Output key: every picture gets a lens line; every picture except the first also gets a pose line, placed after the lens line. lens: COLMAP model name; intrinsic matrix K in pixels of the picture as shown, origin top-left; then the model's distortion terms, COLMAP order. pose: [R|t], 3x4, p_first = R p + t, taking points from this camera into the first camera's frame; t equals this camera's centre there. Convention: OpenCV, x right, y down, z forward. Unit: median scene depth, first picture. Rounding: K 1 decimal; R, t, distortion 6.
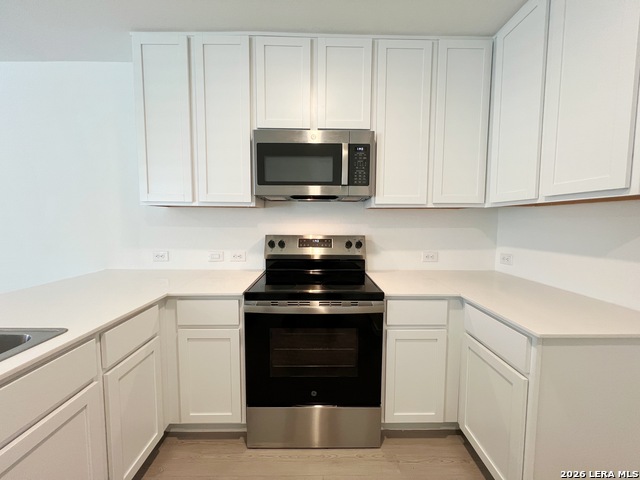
lens RADIAL K [[256.6, 0, 321.2], [0, 256.6, 239.4], [0, 0, 1]] dist [0.000912, -0.000658]
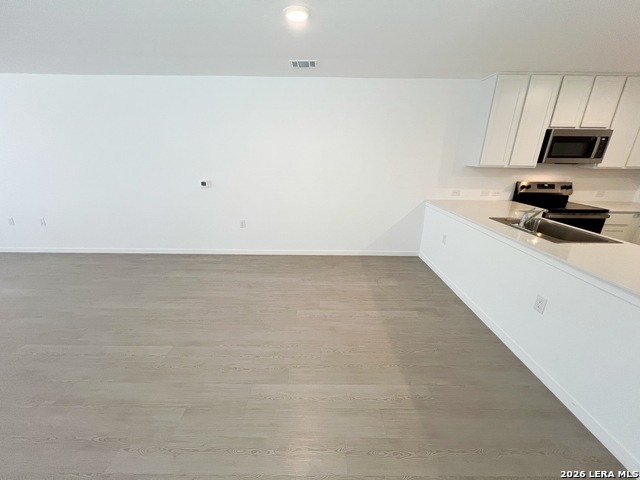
lens RADIAL K [[256.6, 0, 319.4], [0, 256.6, 239.0], [0, 0, 1]] dist [0.000912, -0.000658]
pose [[0.999906, 0.009448, -0.009903, -2.023775], [-0.006689, 0.968565, 0.248671, -0.083517], [0.011942, -0.248581, 0.968537, -1.153917]]
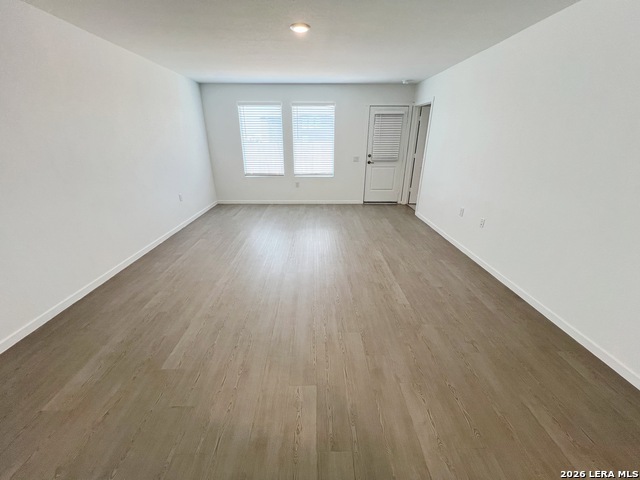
lens RADIAL K [[256.6, 0, 316.3], [0, 256.6, 238.2], [0, 0, 1]] dist [0.000912, -0.000658]
pose [[-0.007902, 0.362717, -0.931866, -2.803244], [-0.076974, 0.928909, 0.362219, -0.124618], [0.997002, 0.074592, 0.020579, -0.079455]]
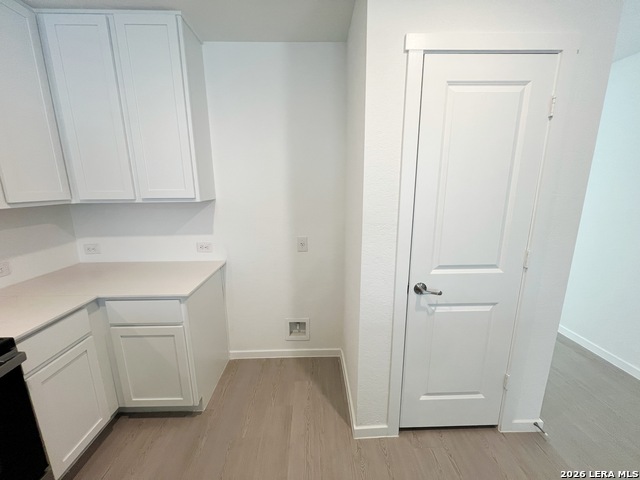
lens RADIAL K [[256.6, 0, 320.8], [0, 256.6, 239.0], [0, 0, 1]] dist [0.000912, -0.000658]
pose [[-0.016068, -0.208668, 0.977854, -0.373573], [0.077359, 0.974790, 0.209285, -0.134213], [-0.996874, 0.079008, 0.000479, 0.081969]]
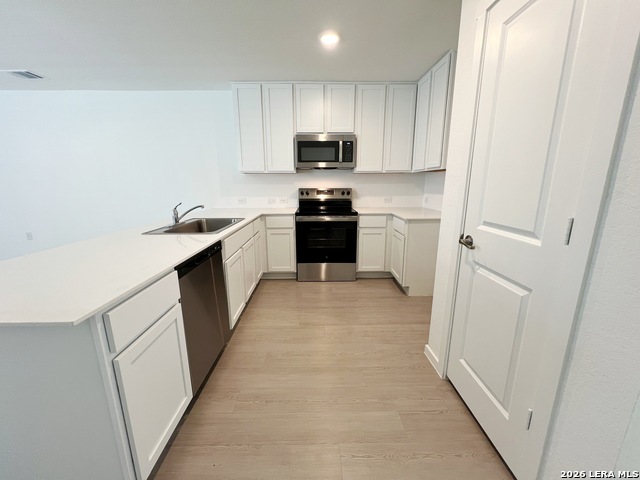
lens RADIAL K [[256.6, 0, 318.5], [0, 256.6, 238.1], [0, 0, 1]] dist [0.000912, -0.000658]
pose [[0.999963, -0.007344, -0.004568, -0.080130], [0.007920, 0.989804, 0.142212, 0.094712], [0.003477, -0.142243, 0.989826, -1.105064]]
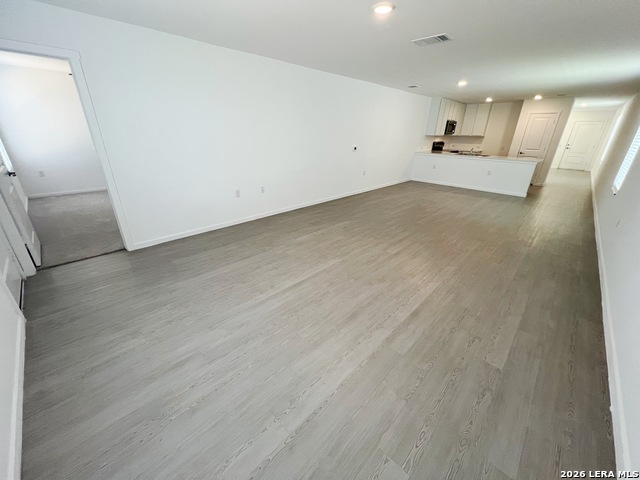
lens RADIAL K [[256.6, 0, 320.1], [0, 256.6, 236.1], [0, 0, 1]] dist [0.000912, -0.000658]
pose [[0.706013, -0.261318, 0.658224, -6.217334], [0.032267, 0.940338, 0.338708, -0.065382], [-0.707464, -0.217893, 0.672323, -1.202238]]
